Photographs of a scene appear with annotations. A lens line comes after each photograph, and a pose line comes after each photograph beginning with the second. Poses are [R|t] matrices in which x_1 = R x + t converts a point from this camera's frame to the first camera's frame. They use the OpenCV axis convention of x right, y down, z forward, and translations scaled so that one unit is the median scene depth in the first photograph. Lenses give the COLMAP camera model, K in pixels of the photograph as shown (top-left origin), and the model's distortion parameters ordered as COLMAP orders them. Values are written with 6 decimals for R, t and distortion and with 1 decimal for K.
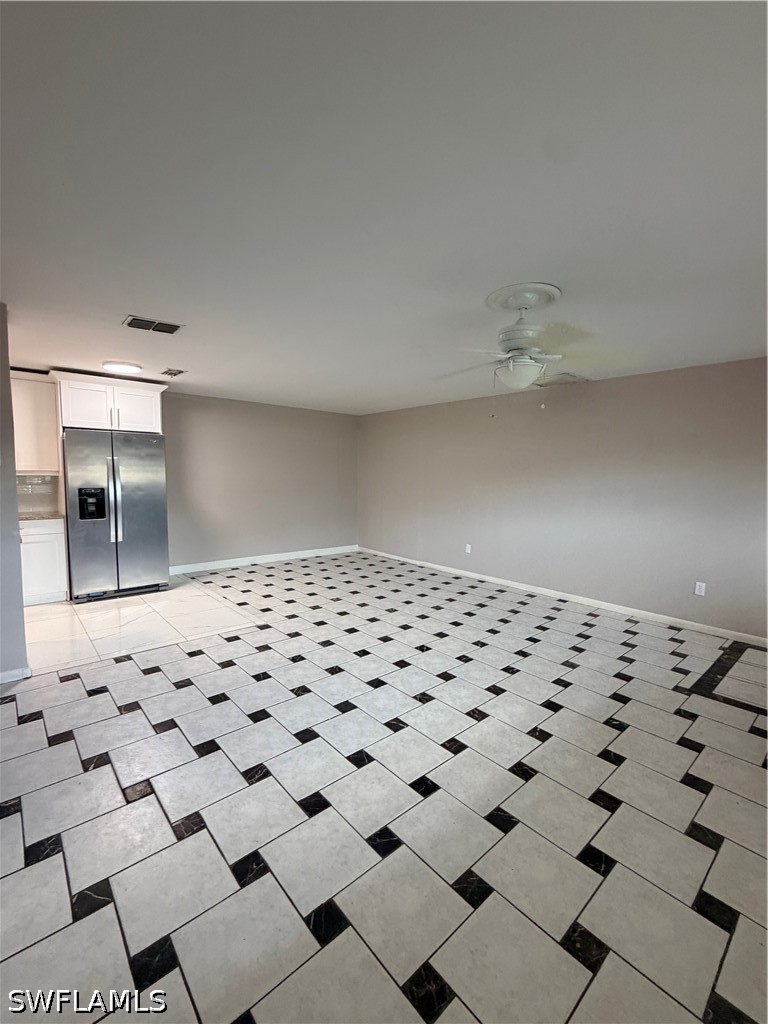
lens RADIAL K [[439.2, 0, 377.9], [0, 439.2, 513.4], [0, 0, 1]] dist [0.001150, 0.000438]
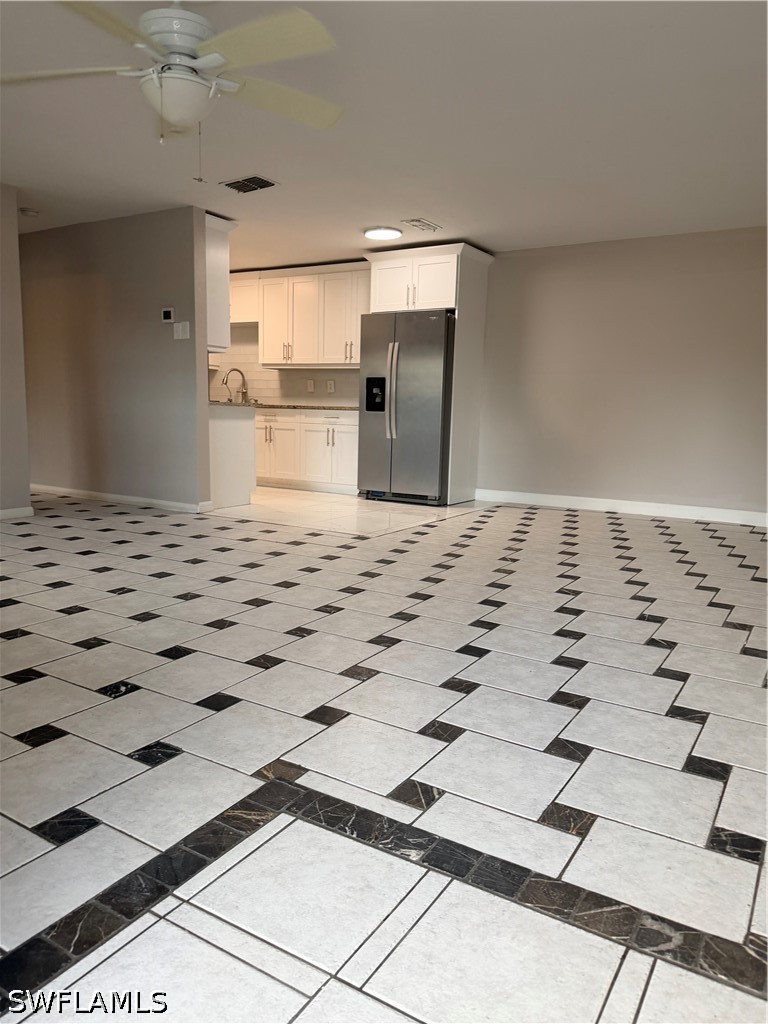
lens RADIAL K [[716.6, 0, 385.4], [0, 716.6, 516.8], [0, 0, 1]] dist [0.059982, -0.070139]
pose [[0.298048, 0.132451, -0.945317, 1.107619], [-0.106893, 0.988729, 0.104832, 0.097353], [0.948547, 0.069803, 0.308847, 0.762565]]
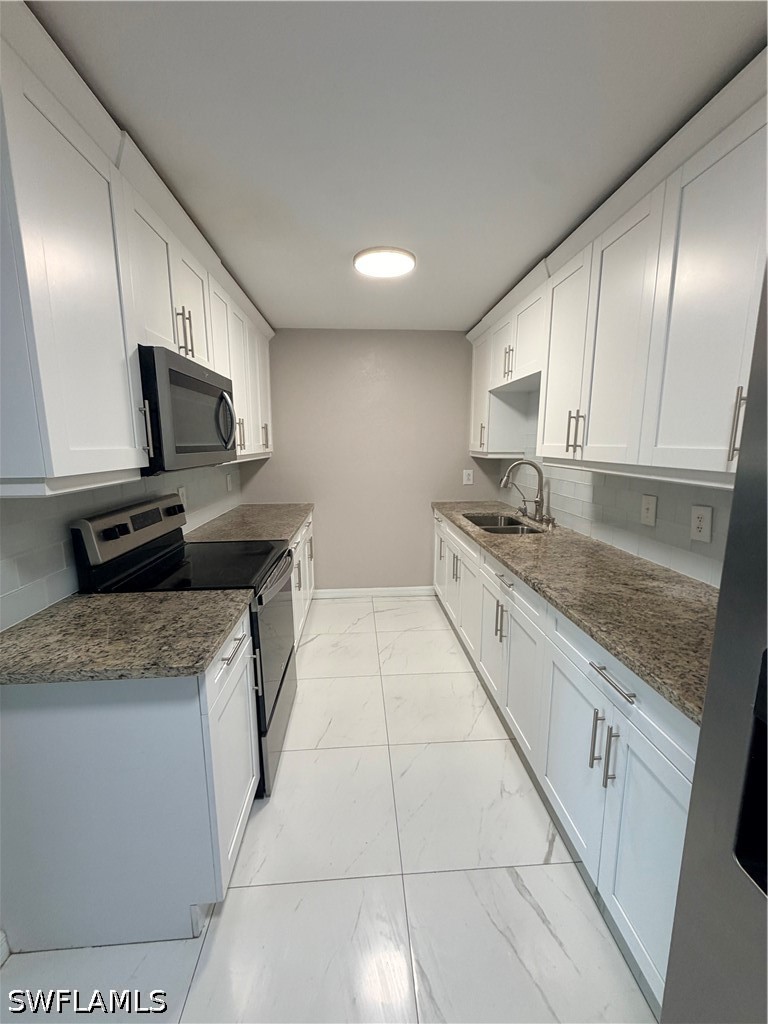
lens RADIAL K [[406.9, 0, 385.0], [0, 406.9, 510.0], [0, 0, 1]] dist [0.000047, 0.000395]
pose [[-0.600379, 0.114049, -0.791541, -0.694506], [-0.081870, 0.975813, 0.202698, -0.143929], [0.795514, 0.186499, -0.576521, 1.280175]]
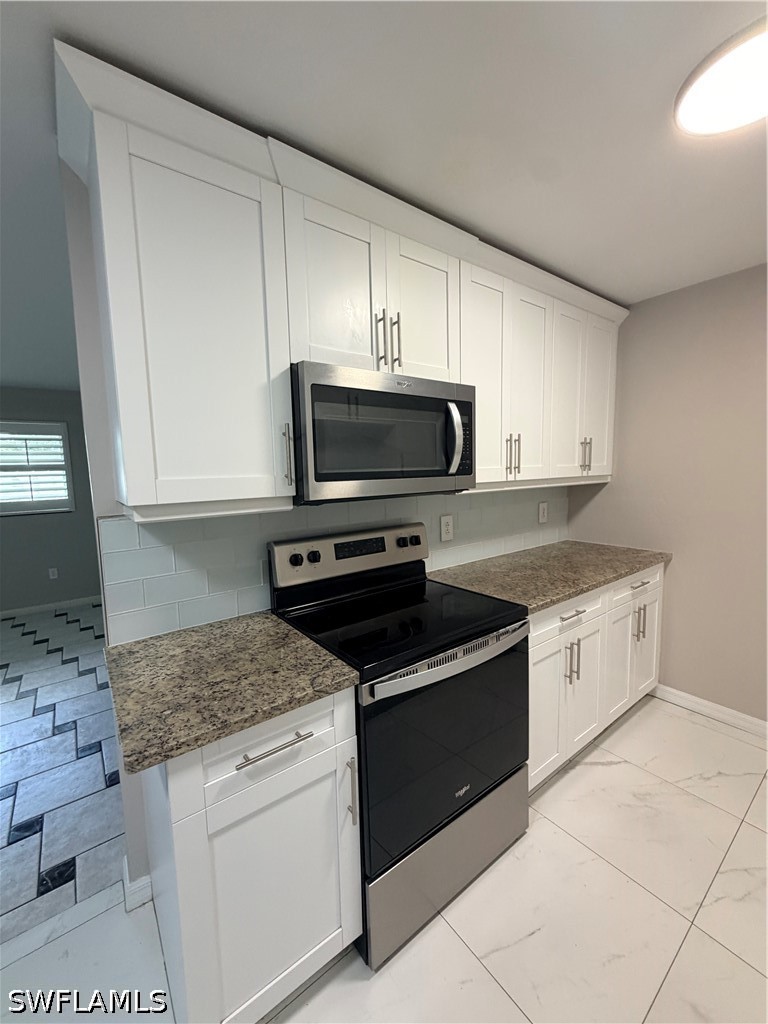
lens RADIAL K [[406.9, 0, 385.4], [0, 406.9, 510.9], [0, 0, 1]] dist [0.000047, 0.000395]
pose [[-0.997955, -0.002107, 0.063880, -0.995966], [0.010459, 0.980599, 0.195746, -0.142385], [-0.063053, 0.196014, -0.978572, 1.207611]]
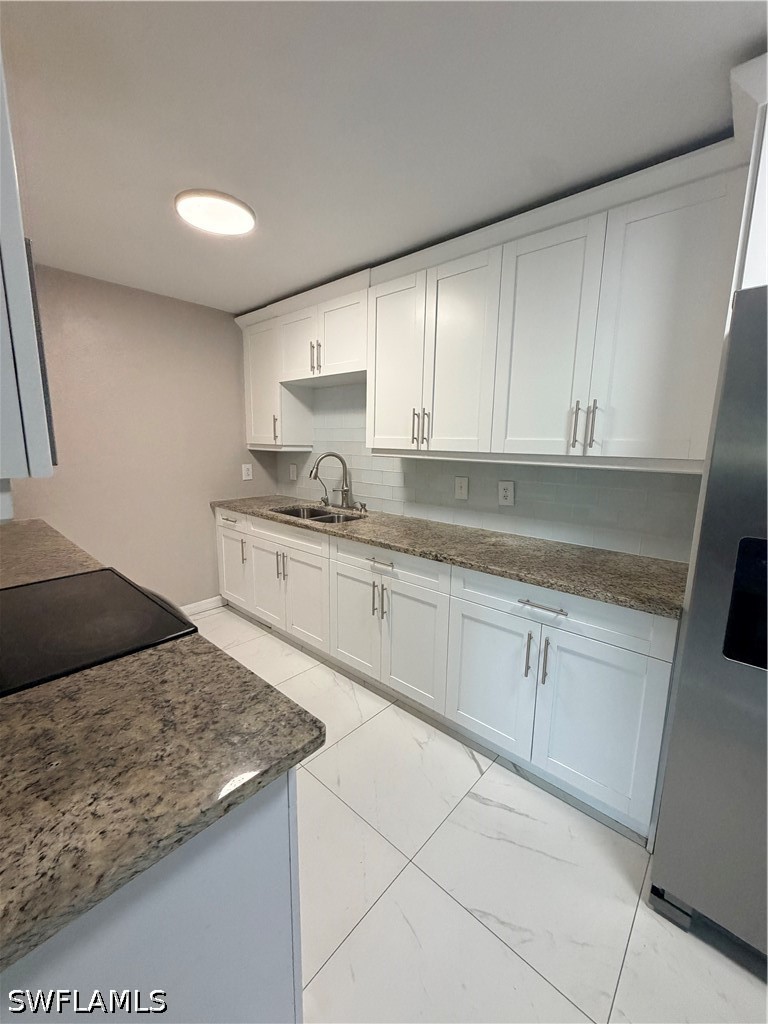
lens RADIAL K [[406.9, 0, 383.1], [0, 406.9, 510.8], [0, 0, 1]] dist [0.000047, 0.000395]
pose [[0.122047, 0.150801, -0.981001, -0.639361], [-0.104336, 0.984863, 0.138414, -0.107360], [0.987025, 0.085461, 0.135934, 1.011729]]
